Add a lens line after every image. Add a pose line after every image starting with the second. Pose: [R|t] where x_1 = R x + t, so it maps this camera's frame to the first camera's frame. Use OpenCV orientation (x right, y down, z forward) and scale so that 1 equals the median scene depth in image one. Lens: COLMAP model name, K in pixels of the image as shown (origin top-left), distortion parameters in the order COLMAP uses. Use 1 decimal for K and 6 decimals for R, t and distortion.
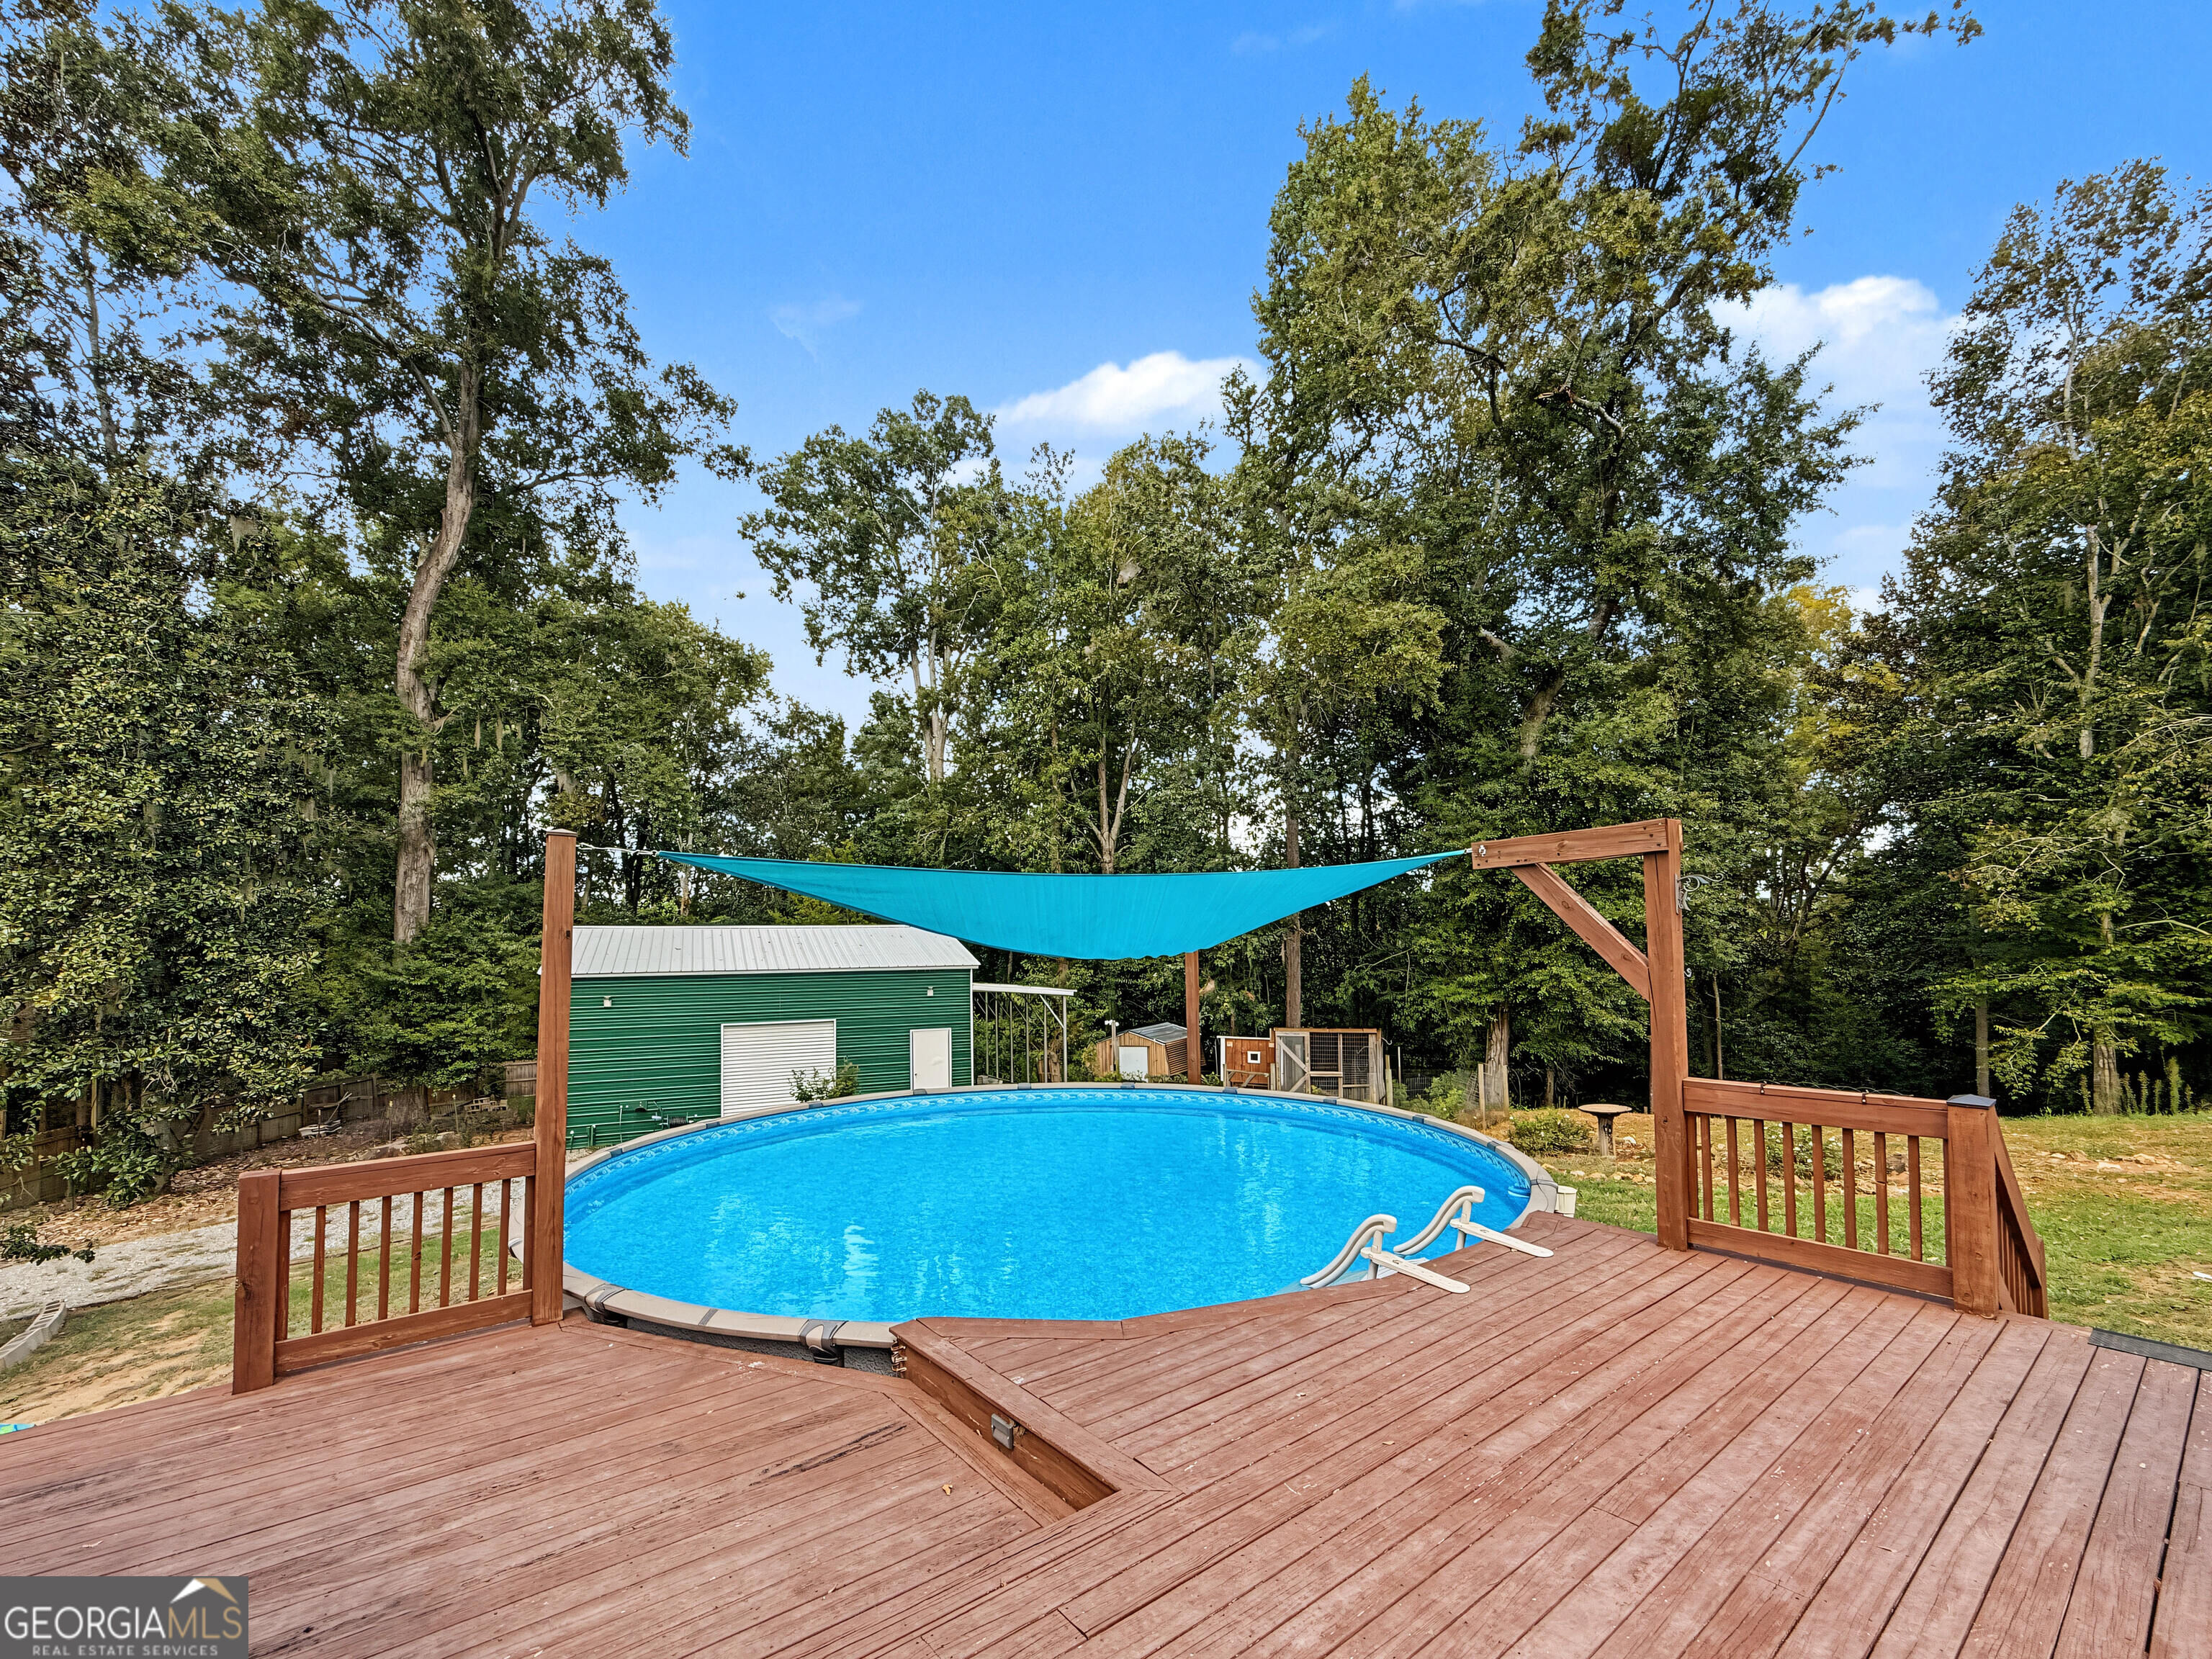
lens RADIAL K [[1594.3, 0, 1088.0], [0, 1594.3, 824.6], [0, 0, 1]] dist [-0.002107, 0.003654]
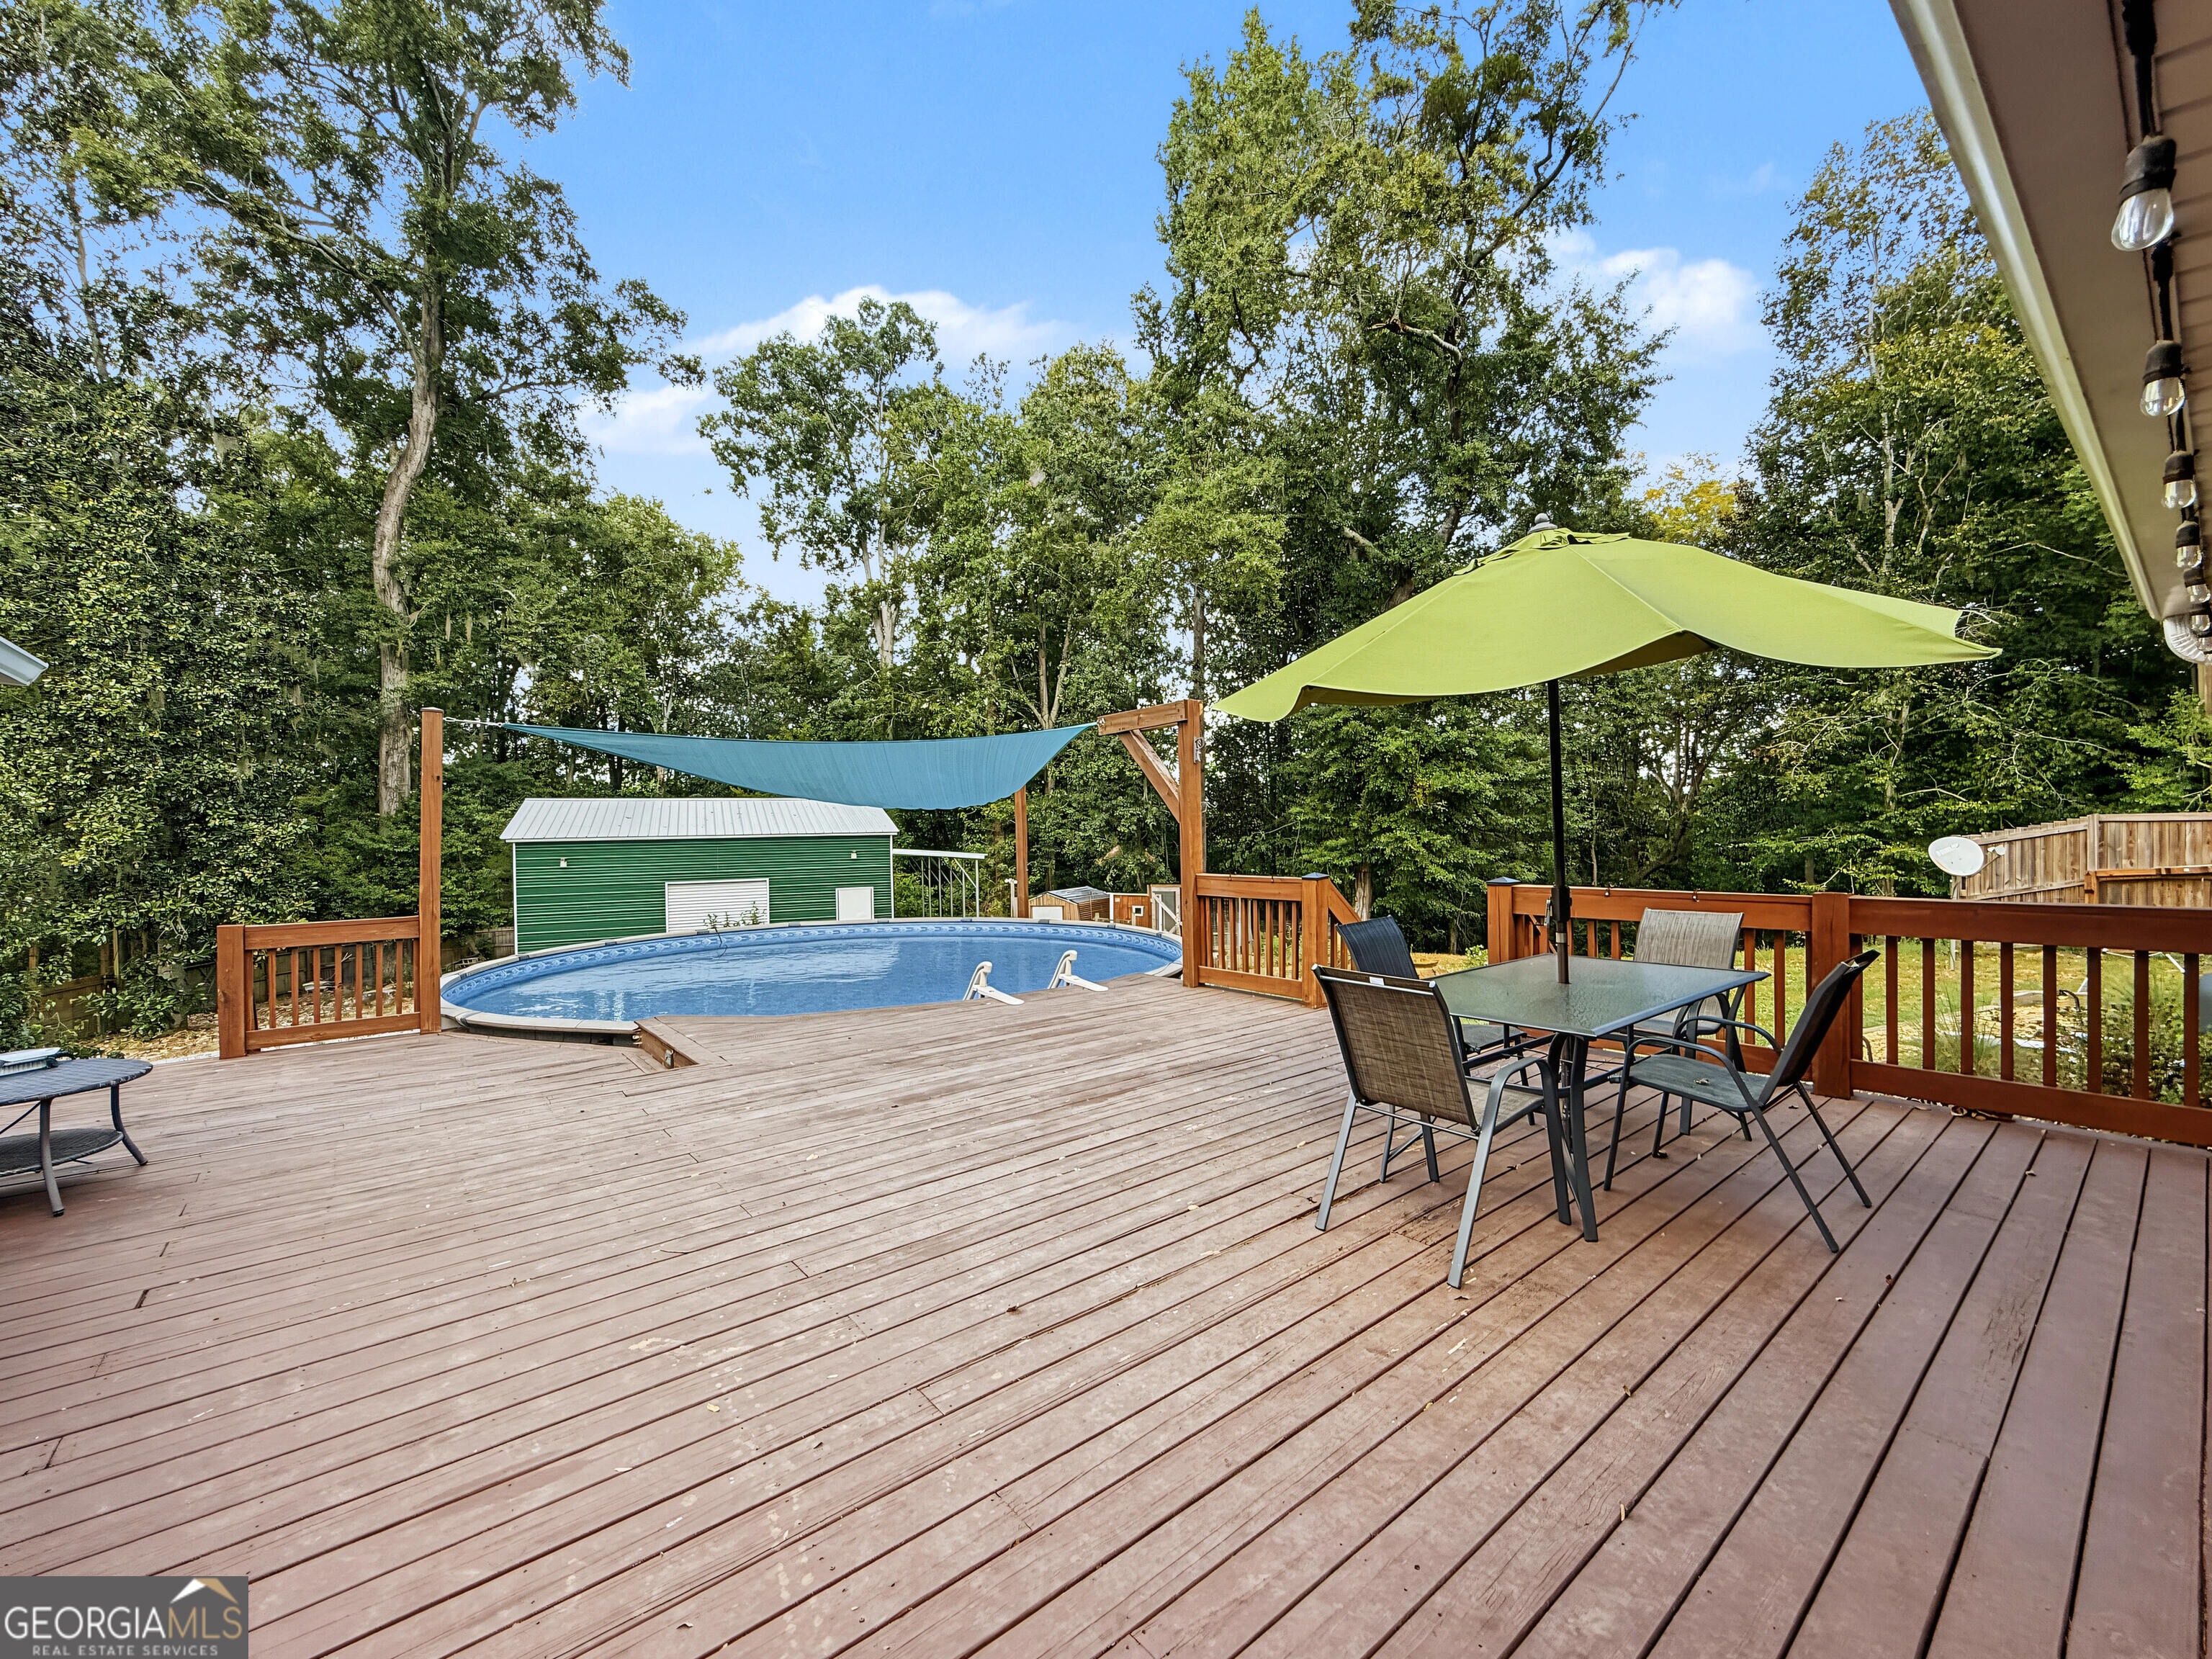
lens RADIAL K [[1594.3, 0, 1124.6], [0, 1594.3, 826.7], [0, 0, 1]] dist [-0.002107, 0.003654]
pose [[0.999913, -0.003239, 0.012820, 0.075686], [0.002283, 0.997263, 0.073899, 0.001276], [-0.013024, -0.073864, 0.997183, -0.127099]]
